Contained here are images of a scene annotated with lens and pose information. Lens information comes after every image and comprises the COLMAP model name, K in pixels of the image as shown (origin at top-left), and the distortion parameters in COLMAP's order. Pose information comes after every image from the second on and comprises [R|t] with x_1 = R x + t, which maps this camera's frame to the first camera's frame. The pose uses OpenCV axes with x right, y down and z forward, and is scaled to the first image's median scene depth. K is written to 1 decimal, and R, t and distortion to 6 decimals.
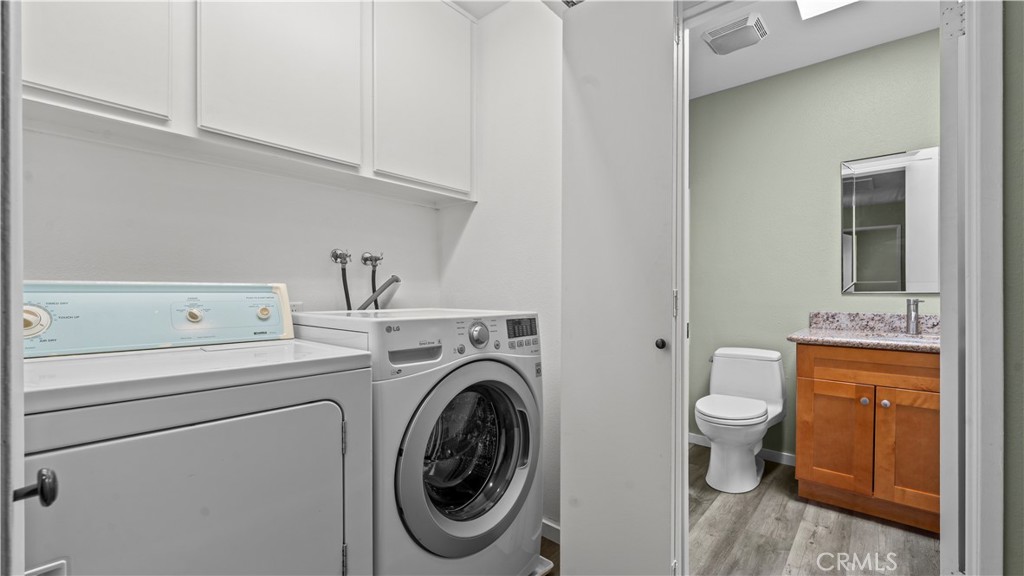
lens RADIAL K [[422.9, 0, 511.6], [0, 422.9, 289.7], [0, 0, 1]] dist [-0.002110, -0.000261]
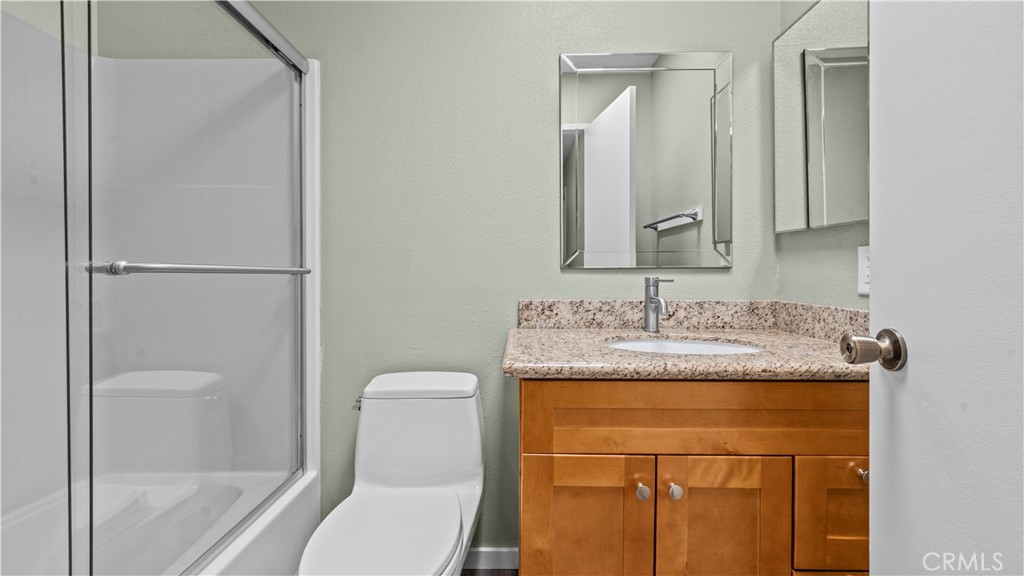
lens RADIAL K [[422.9, 0, 510.3], [0, 422.9, 278.8], [0, 0, 1]] dist [-0.002110, -0.000261]
pose [[0.763581, -0.009558, 0.645641, 0.365481], [-0.000669, 0.999878, 0.015593, 0.014723], [-0.645711, -0.012338, 0.763482, 0.643115]]
